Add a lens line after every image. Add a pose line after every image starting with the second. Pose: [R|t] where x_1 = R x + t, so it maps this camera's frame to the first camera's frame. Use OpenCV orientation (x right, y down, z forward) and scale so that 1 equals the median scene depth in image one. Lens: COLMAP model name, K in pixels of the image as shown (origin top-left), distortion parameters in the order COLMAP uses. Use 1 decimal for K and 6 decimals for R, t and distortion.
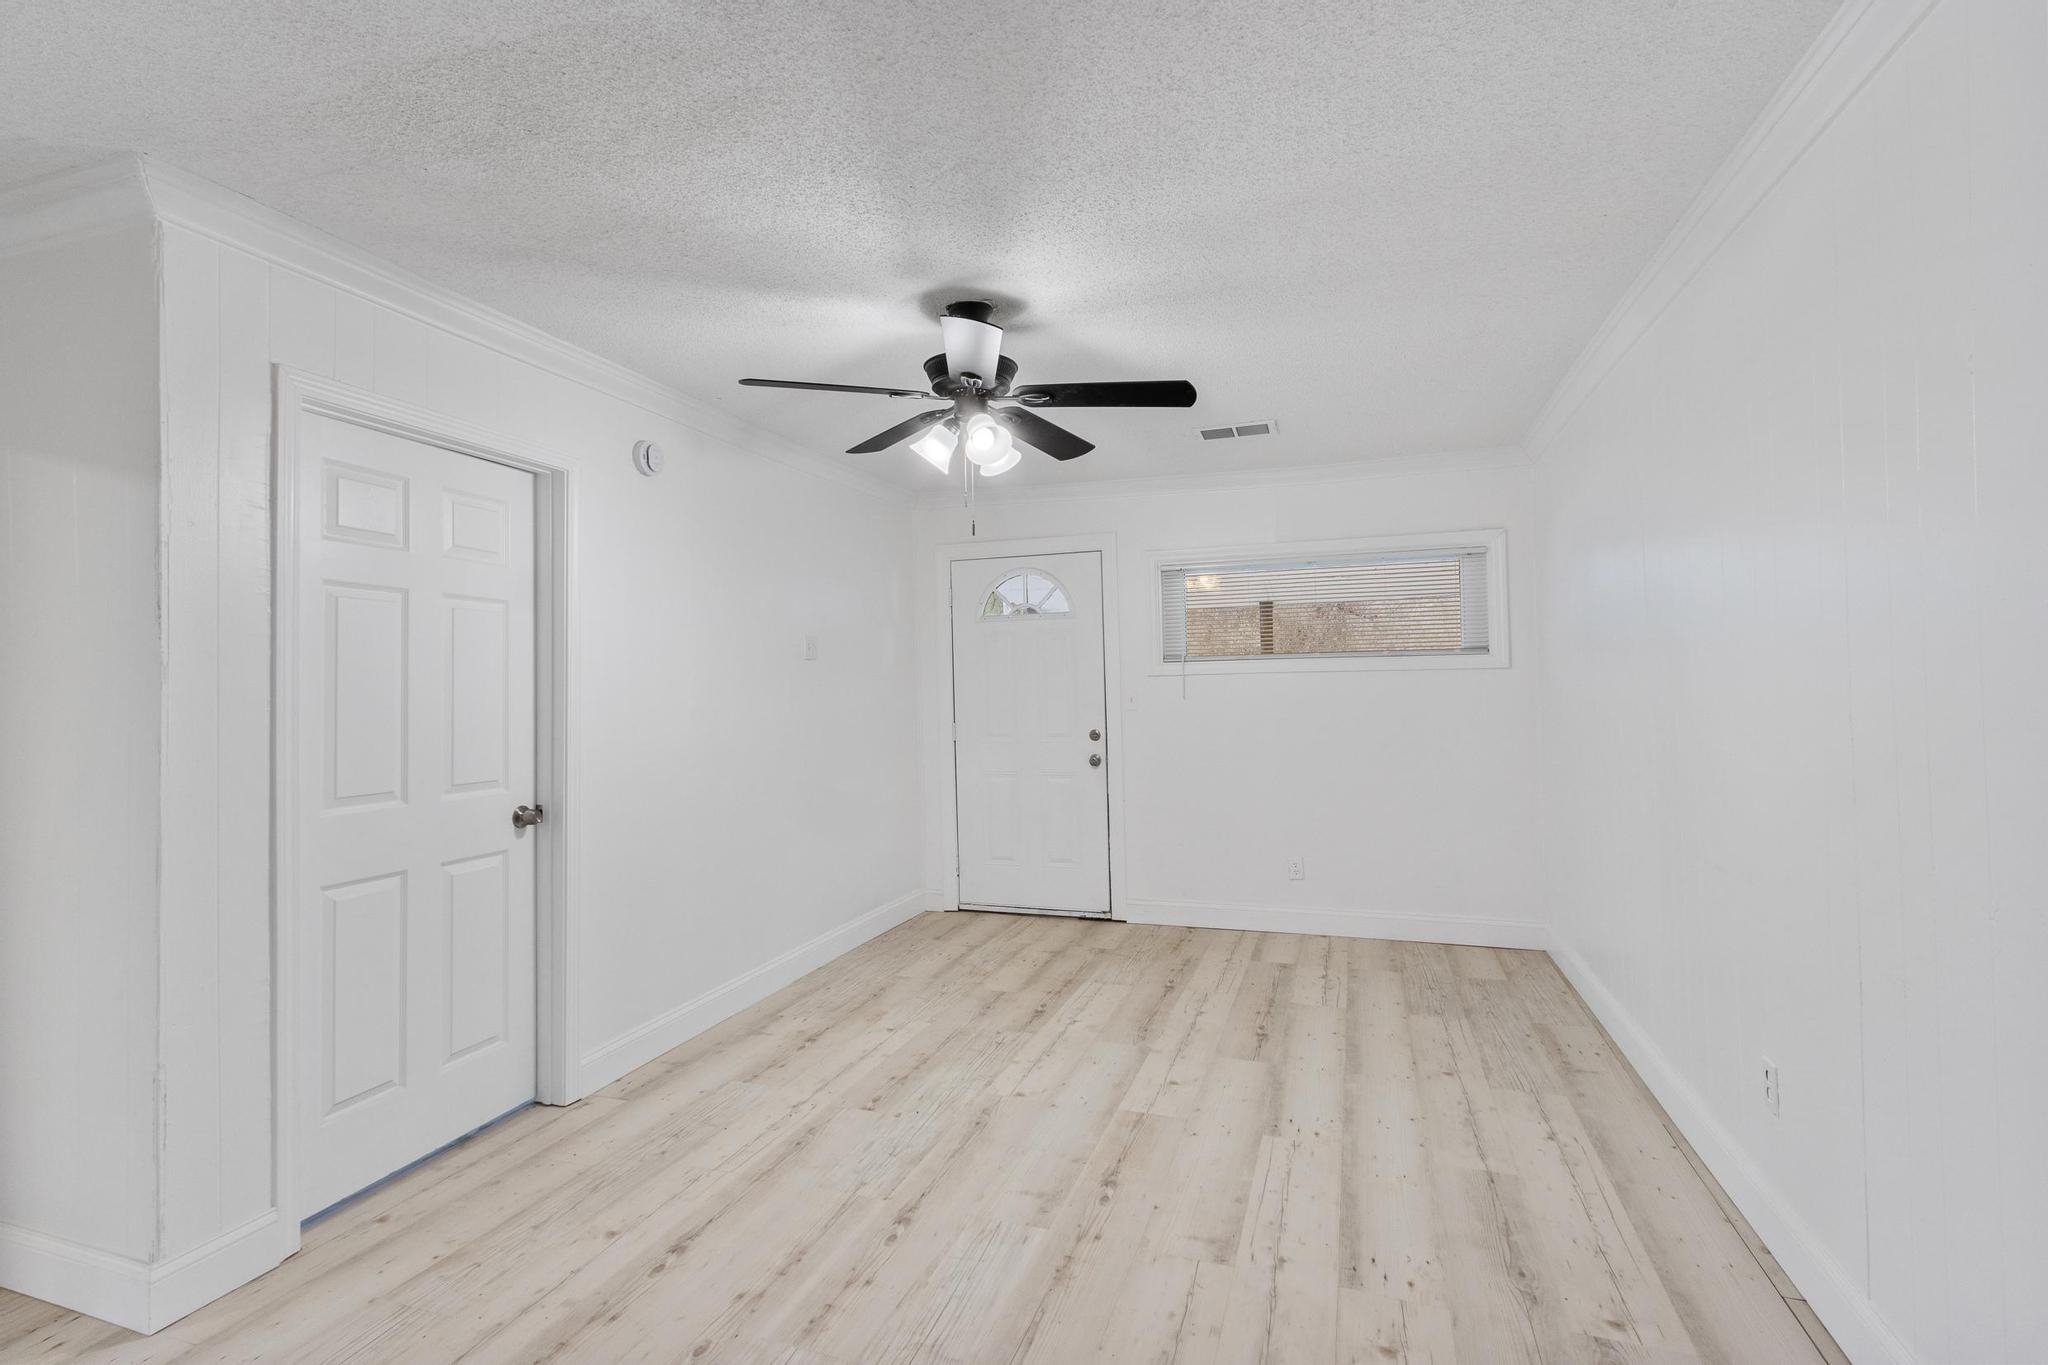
lens RADIAL K [[973.5, 0, 1016.6], [0, 973.5, 676.8], [0, 0, 1]] dist [0.007118, -0.001987]
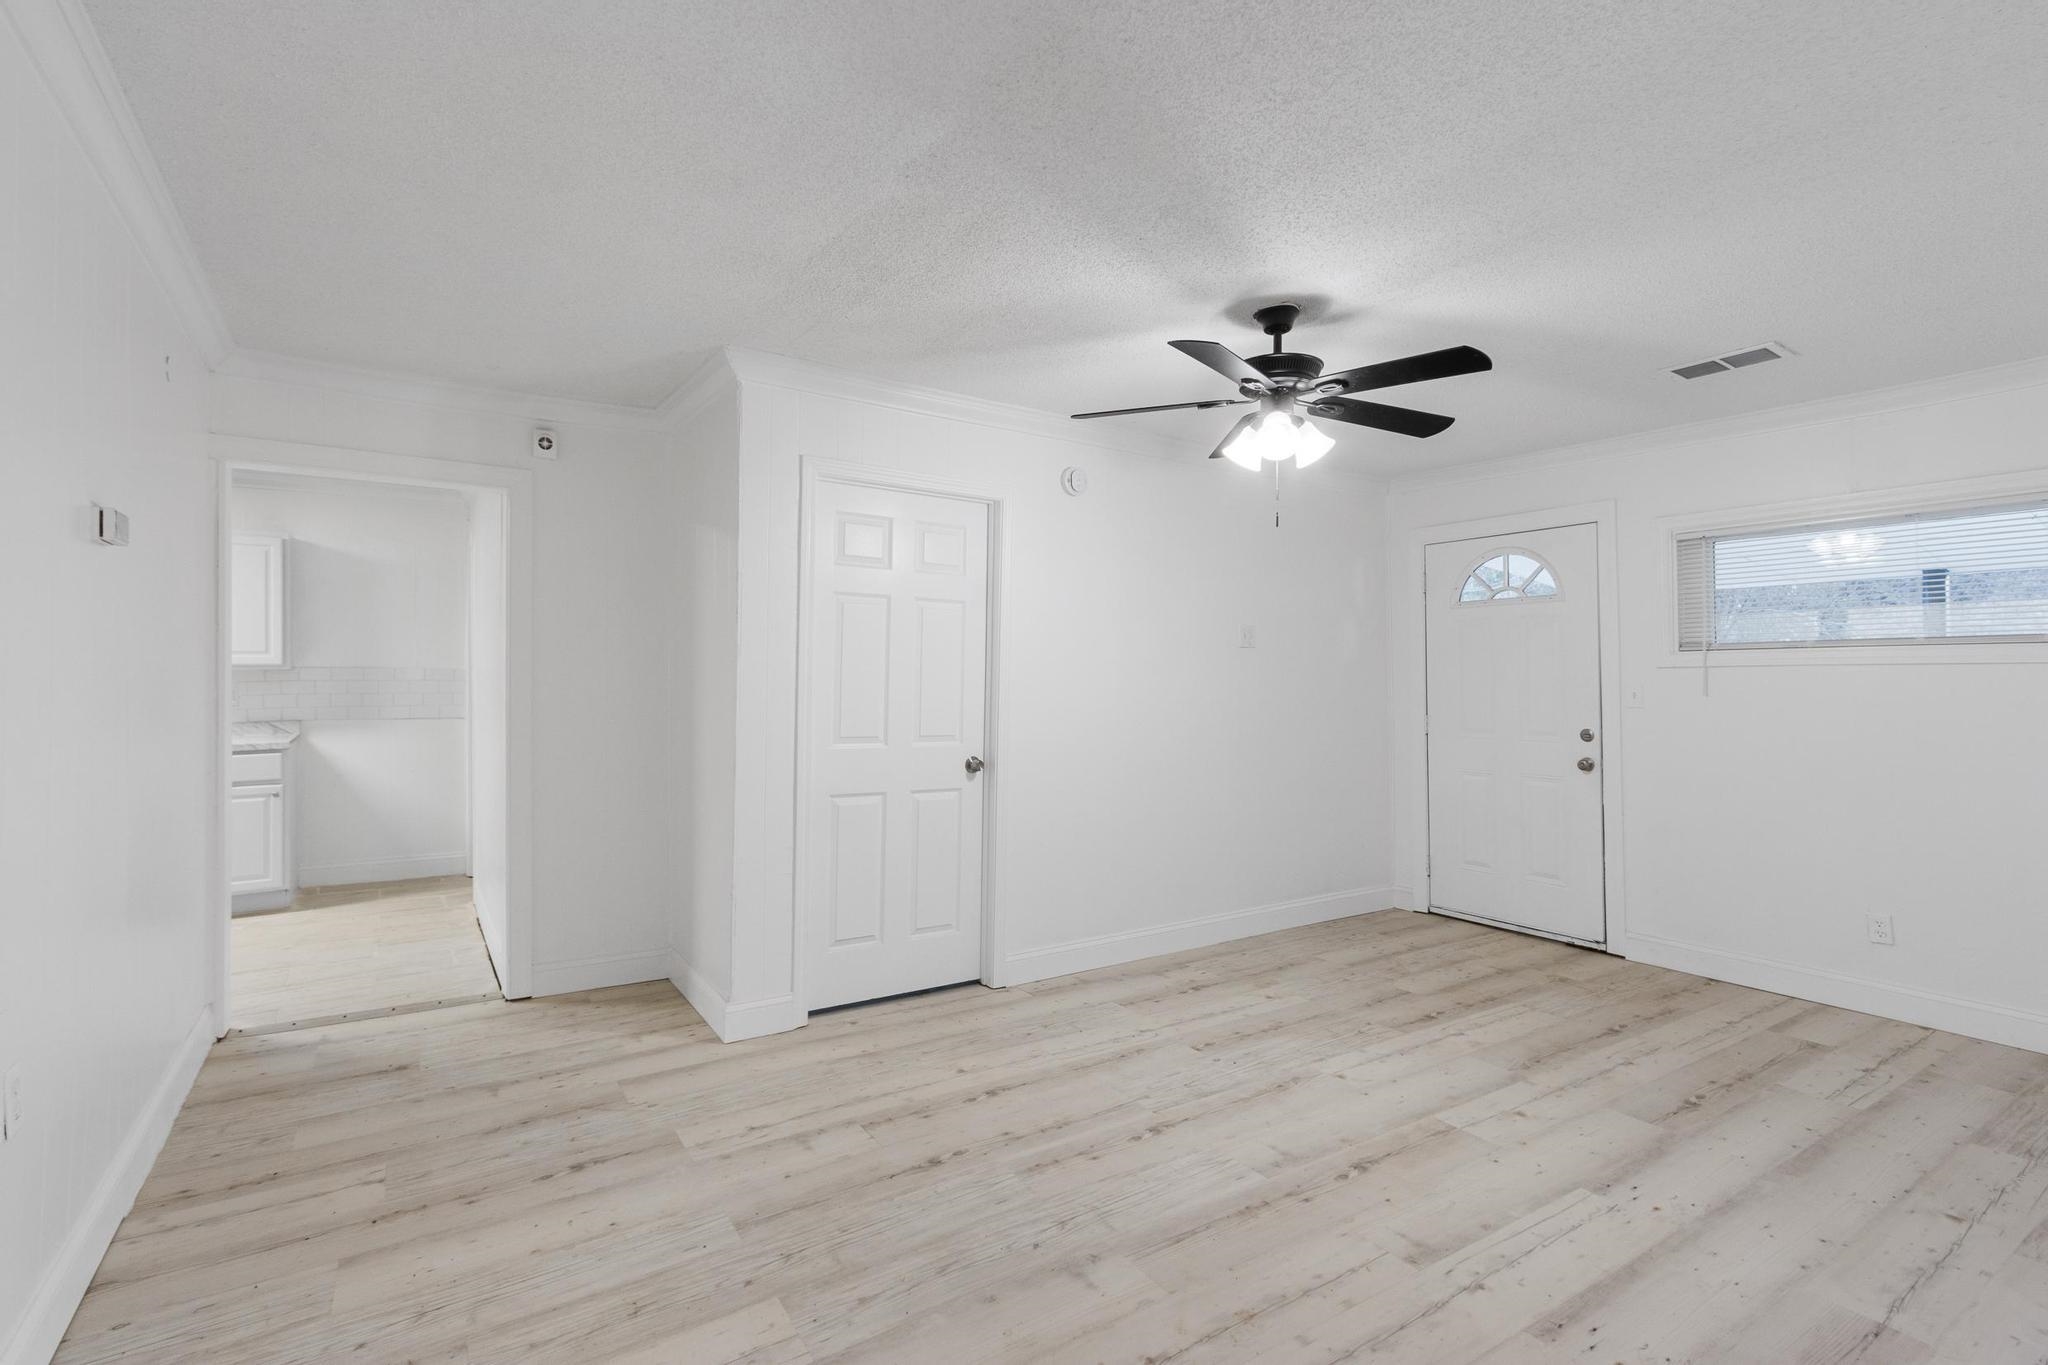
lens RADIAL K [[973.5, 0, 983.3], [0, 973.5, 671.8], [0, 0, 1]] dist [0.007118, -0.001987]
pose [[0.775315, 0.016008, -0.631372, 0.358481], [-0.014672, 0.999865, 0.007335, 0.008454], [0.631405, 0.003576, 0.775445, -0.018260]]
